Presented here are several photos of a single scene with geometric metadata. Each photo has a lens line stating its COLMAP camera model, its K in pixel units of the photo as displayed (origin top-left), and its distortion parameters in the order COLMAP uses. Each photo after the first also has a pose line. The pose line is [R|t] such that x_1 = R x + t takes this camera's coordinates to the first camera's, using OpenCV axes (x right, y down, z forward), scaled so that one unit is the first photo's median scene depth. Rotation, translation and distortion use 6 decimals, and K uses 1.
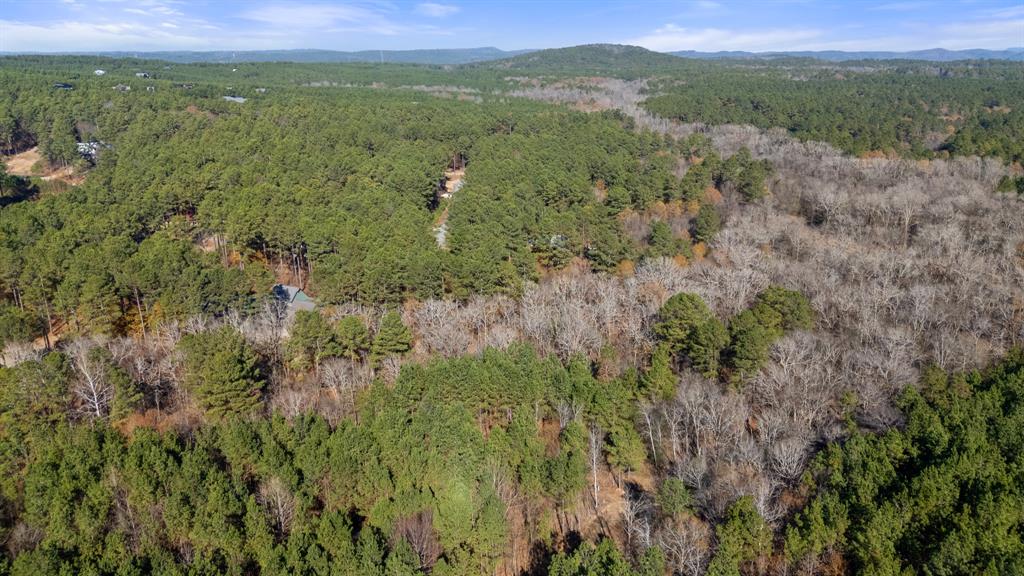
lens RADIAL K [[741.7, 0, 512.0], [0, 741.7, 288.0], [0, 0, 1]] dist [0.060416, -0.065486]
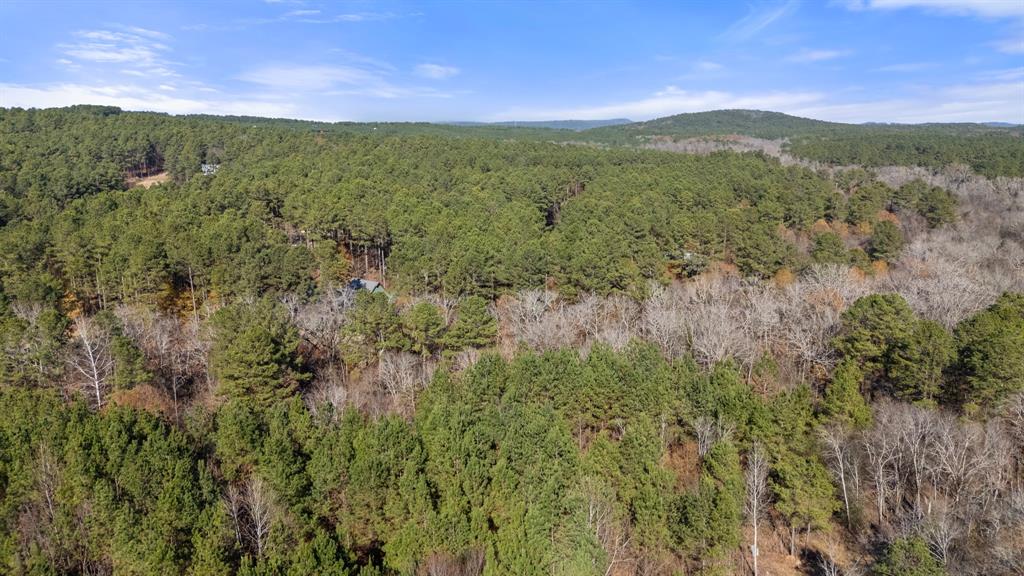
lens RADIAL K [[741.7, 0, 512.0], [0, 741.7, 288.0], [0, 0, 1]] dist [0.060416, -0.065486]
pose [[0.985232, 0.039447, -0.166622, 0.004441], [-0.054490, 0.994744, -0.086693, 0.083579], [0.162326, 0.094492, 0.982202, 0.236600]]
